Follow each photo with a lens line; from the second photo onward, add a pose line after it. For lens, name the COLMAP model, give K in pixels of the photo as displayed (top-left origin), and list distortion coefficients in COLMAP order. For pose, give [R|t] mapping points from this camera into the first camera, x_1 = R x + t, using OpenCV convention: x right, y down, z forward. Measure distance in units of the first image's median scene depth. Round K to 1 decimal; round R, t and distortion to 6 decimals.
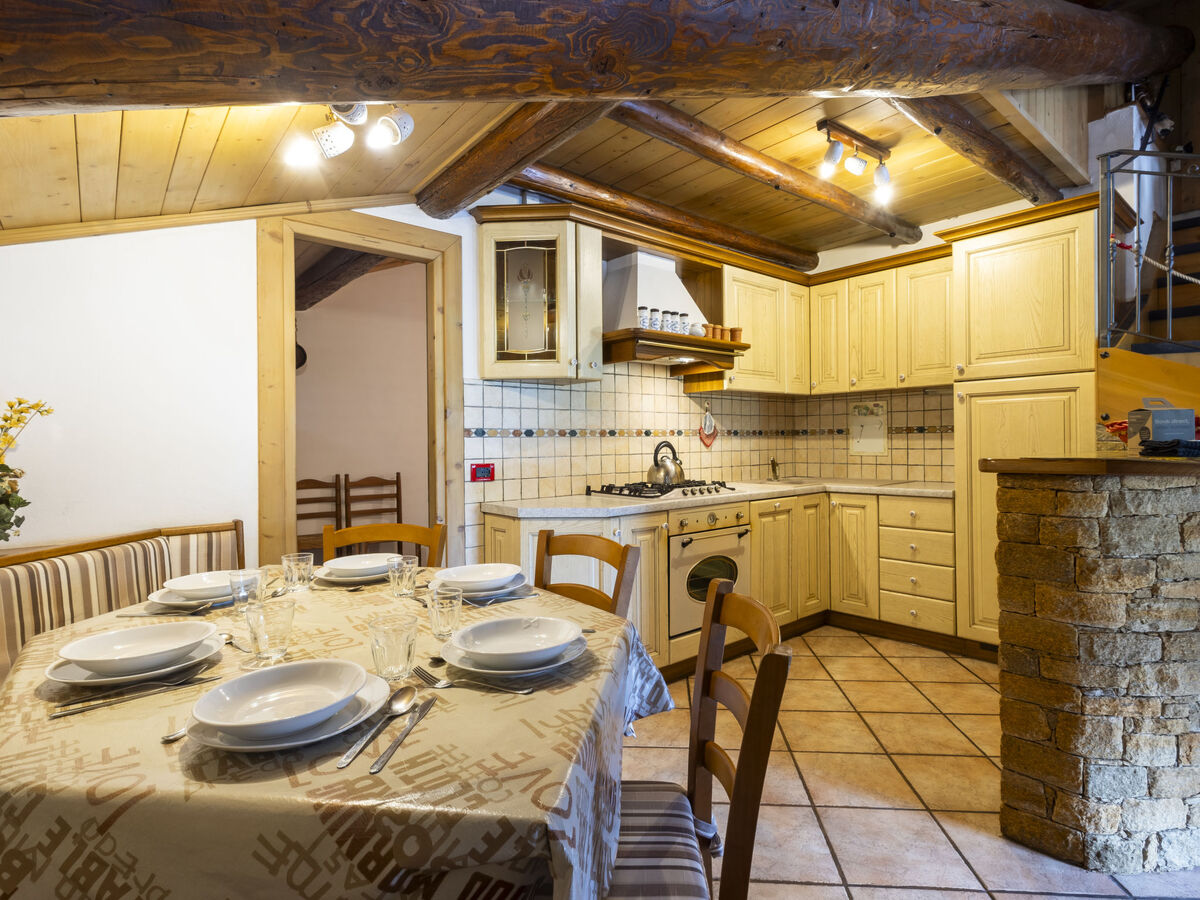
lens RADIAL K [[615.7, 0, 617.6], [0, 615.7, 445.9], [0, 0, 1]] dist [-0.000406, -0.000065]
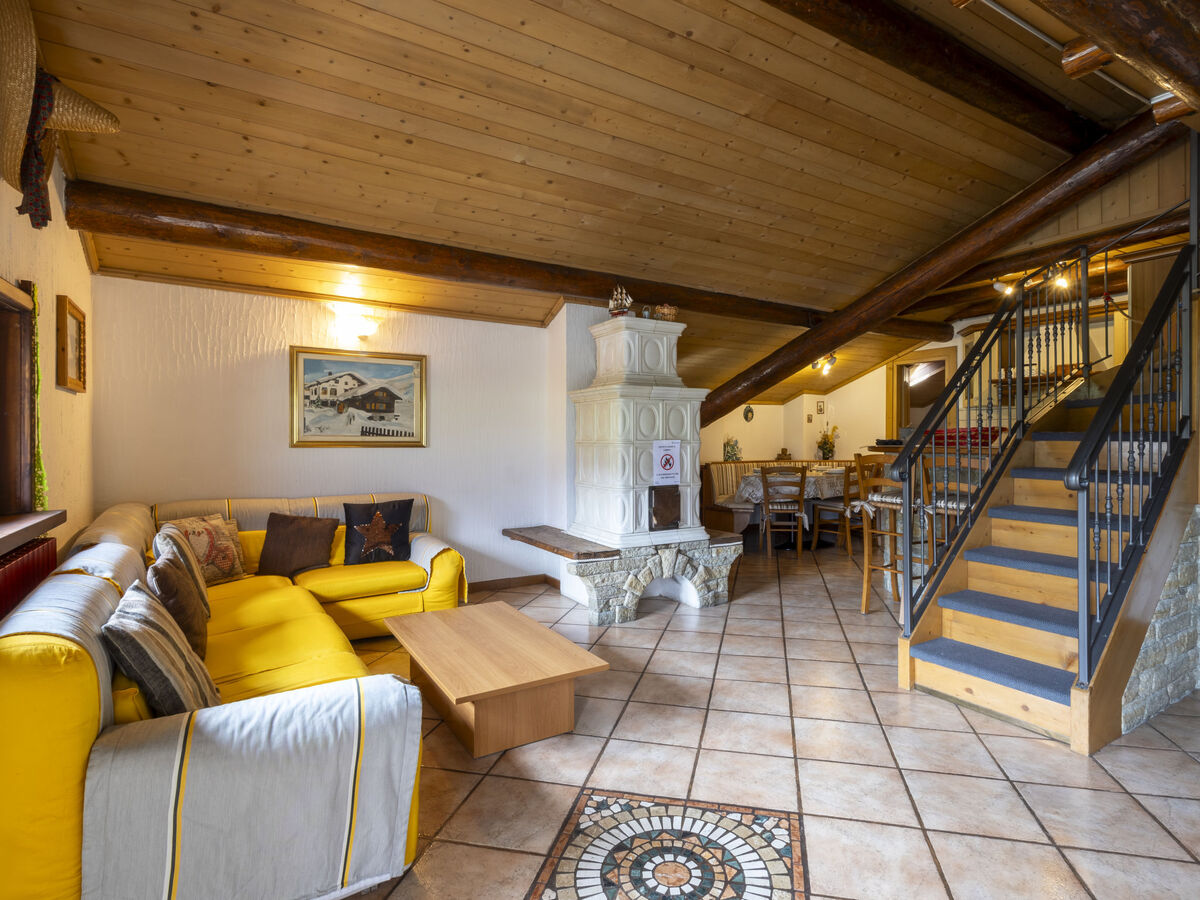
lens RADIAL K [[628.2, 0, 631.0], [0, 628.2, 443.9], [0, 0, 1]] dist [0.002262, 0.000005]
pose [[-0.138537, 0.021605, -0.990122, 1.814252], [0.001140, 0.999765, 0.021656, -0.024614], [0.990357, 0.001872, -0.138529, 0.106263]]
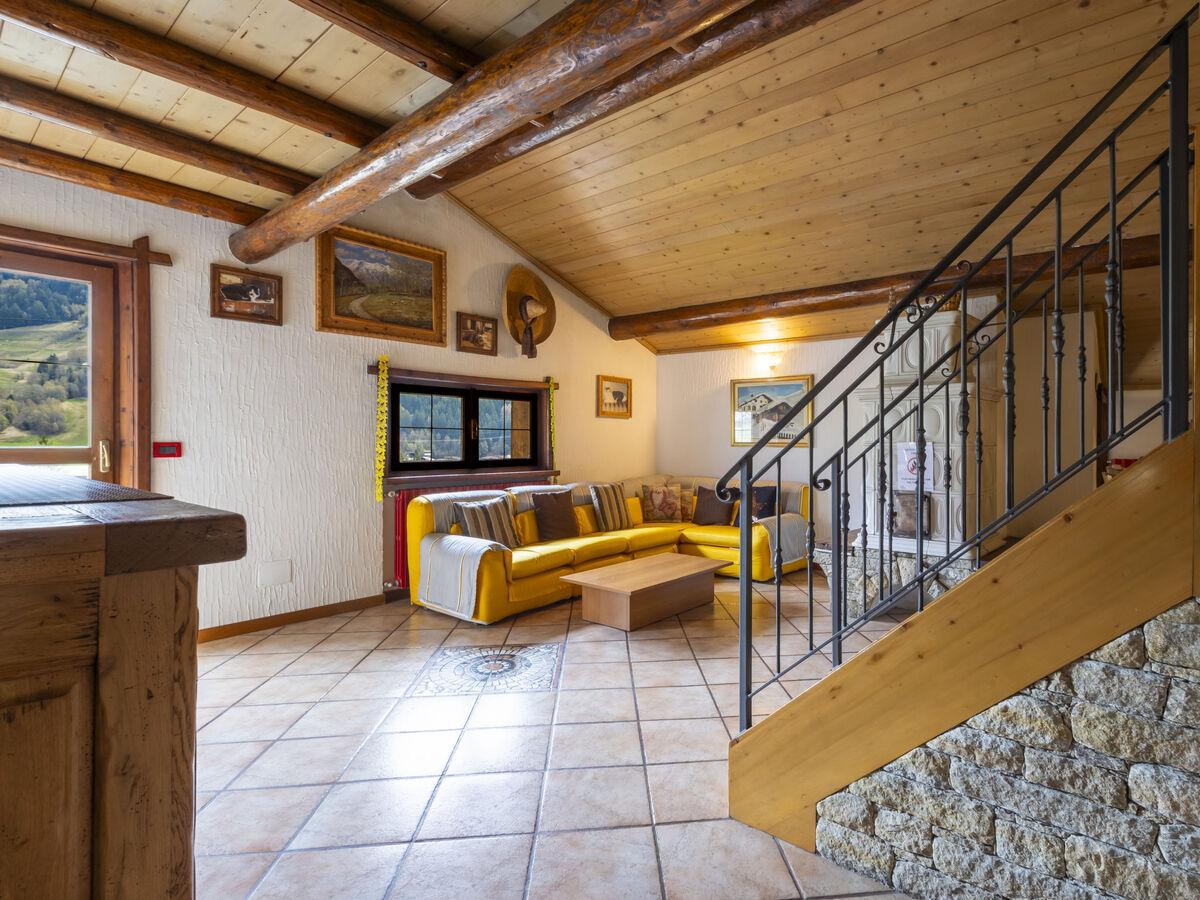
lens RADIAL K [[623.3, 0, 670.0], [0, 623.3, 443.5], [0, 0, 1]] dist [0.001933, -0.000178]
pose [[-0.981786, 0.012532, -0.189577, 1.265023], [0.011232, 0.999905, 0.007929, -0.017911], [0.189658, 0.005656, -0.981834, 1.002267]]
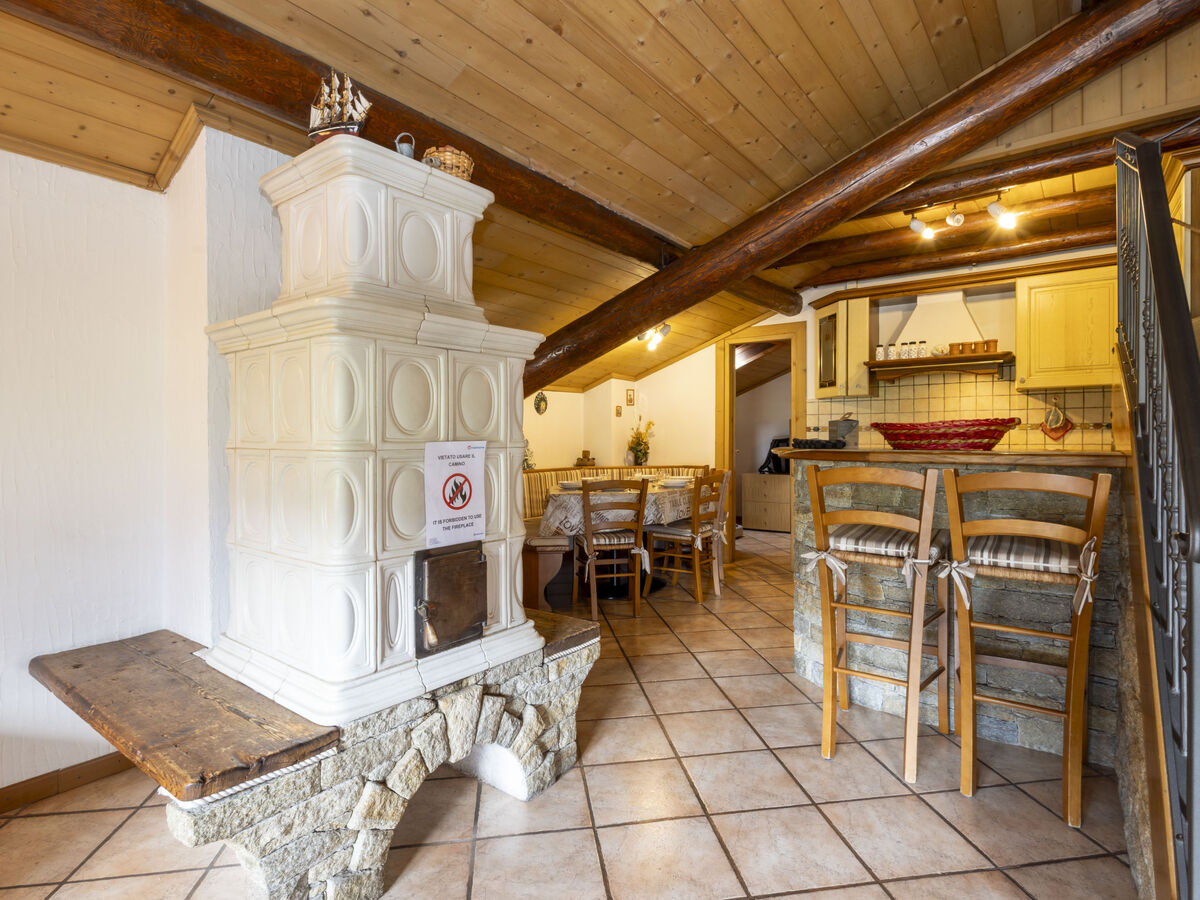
lens RADIAL K [[633.7, 0, 617.0], [0, 633.7, 445.4], [0, 0, 1]] dist [0.004990, 0.001056]
pose [[0.236127, 0.025409, -0.971390, 1.173977], [-0.003140, 0.999673, 0.025386, -0.016424], [0.971717, -0.002945, 0.236130, 0.014696]]
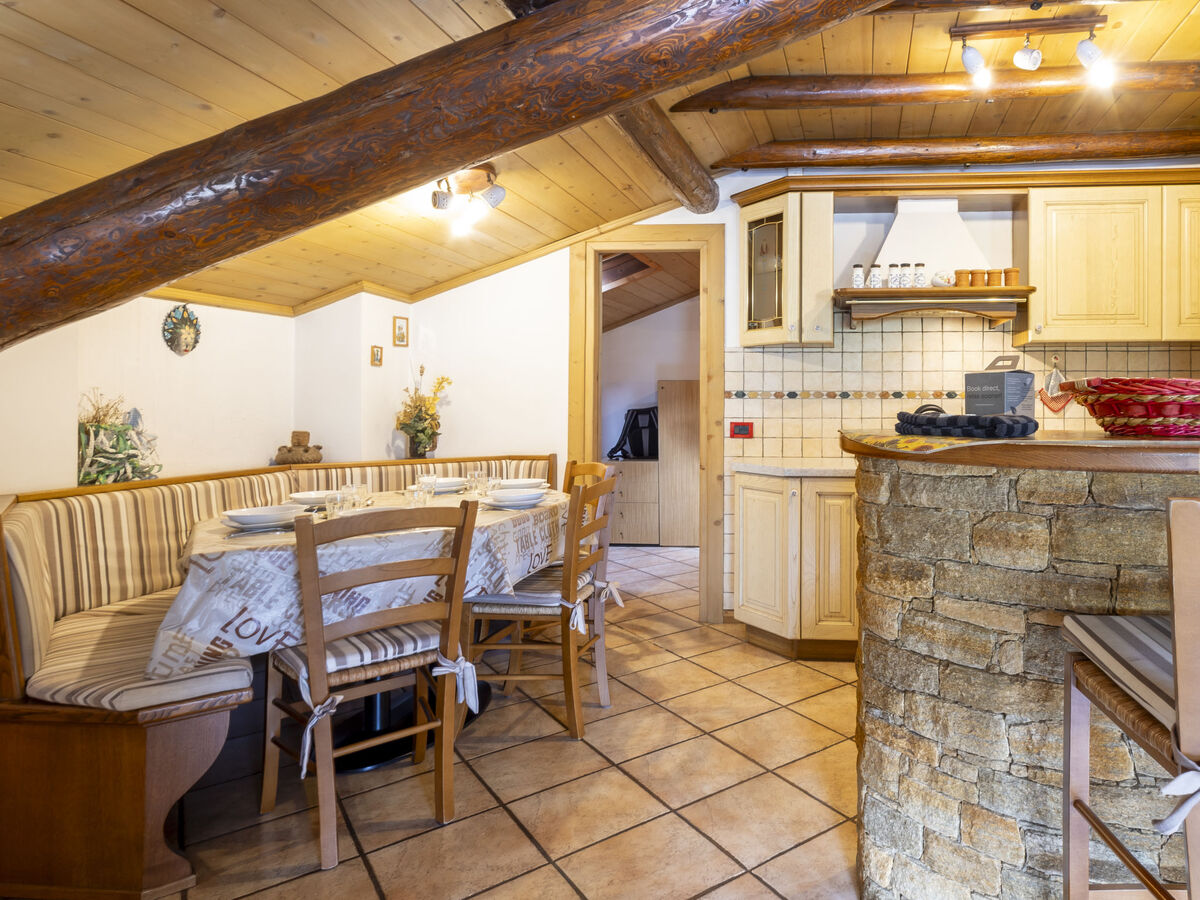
lens RADIAL K [[736.7, 0, 807.5], [0, 736.7, 404.6], [0, 0, 1]] dist [0.003940, 0.001922]
pose [[0.715982, 0.014396, -0.697970, 0.673407], [-0.014126, 0.999881, 0.006133, -0.011103], [0.697976, 0.005468, 0.716101, 0.101910]]
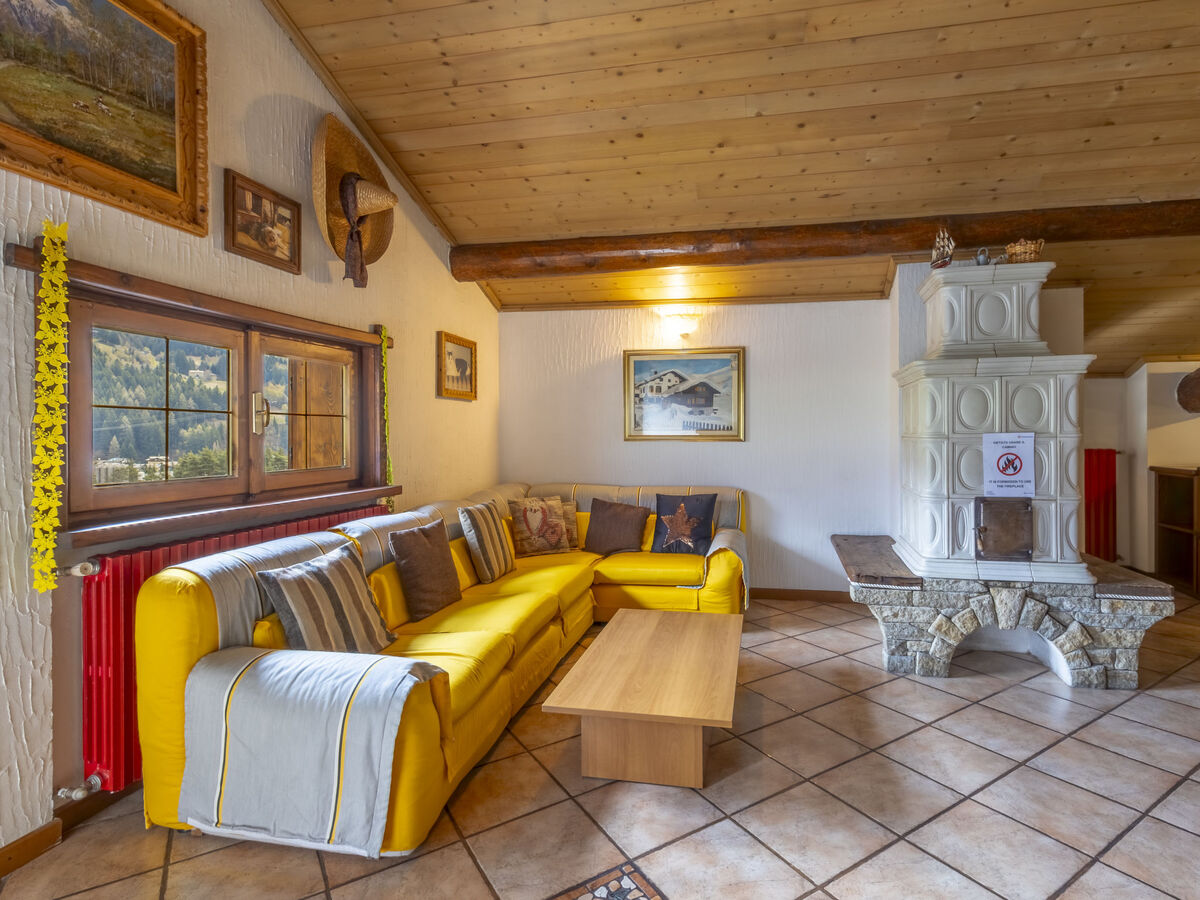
lens RADIAL K [[625.4, 0, 641.6], [0, 625.4, 434.4], [0, 0, 1]] dist [0.001282, -0.000868]
pose [[-0.789438, 0.019025, -0.613535, 1.523443], [0.015919, 0.999818, 0.010521, -0.020423], [0.613624, -0.001461, -0.789597, 0.363905]]
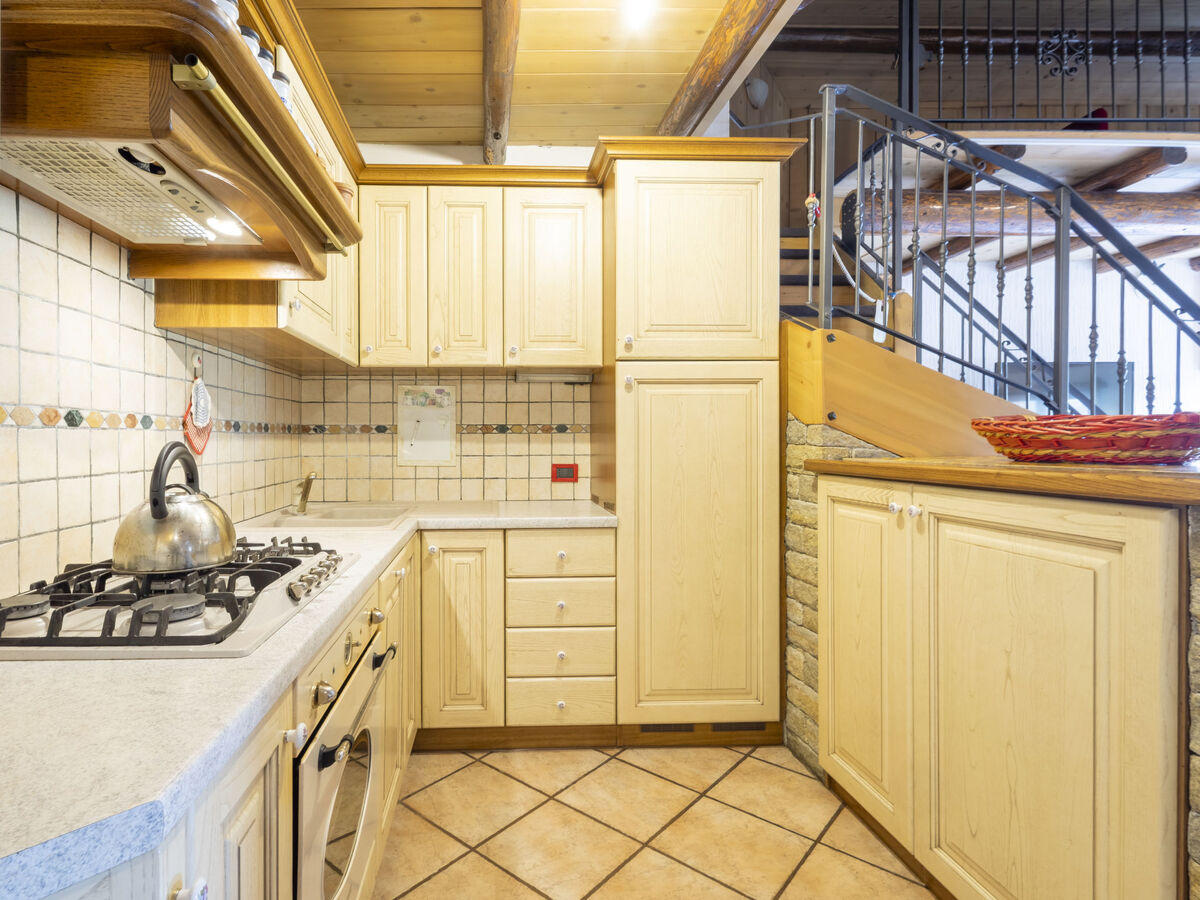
lens RADIAL K [[624.4, 0, 511.6], [0, 624.4, 446.7], [0, 0, 1]] dist [0.001765, 0.000041]
pose [[0.641474, 0.002513, 0.767141, -0.068127], [-0.000542, 0.999996, -0.002823, -0.003938], [-0.767145, 0.001395, 0.641473, 0.607004]]
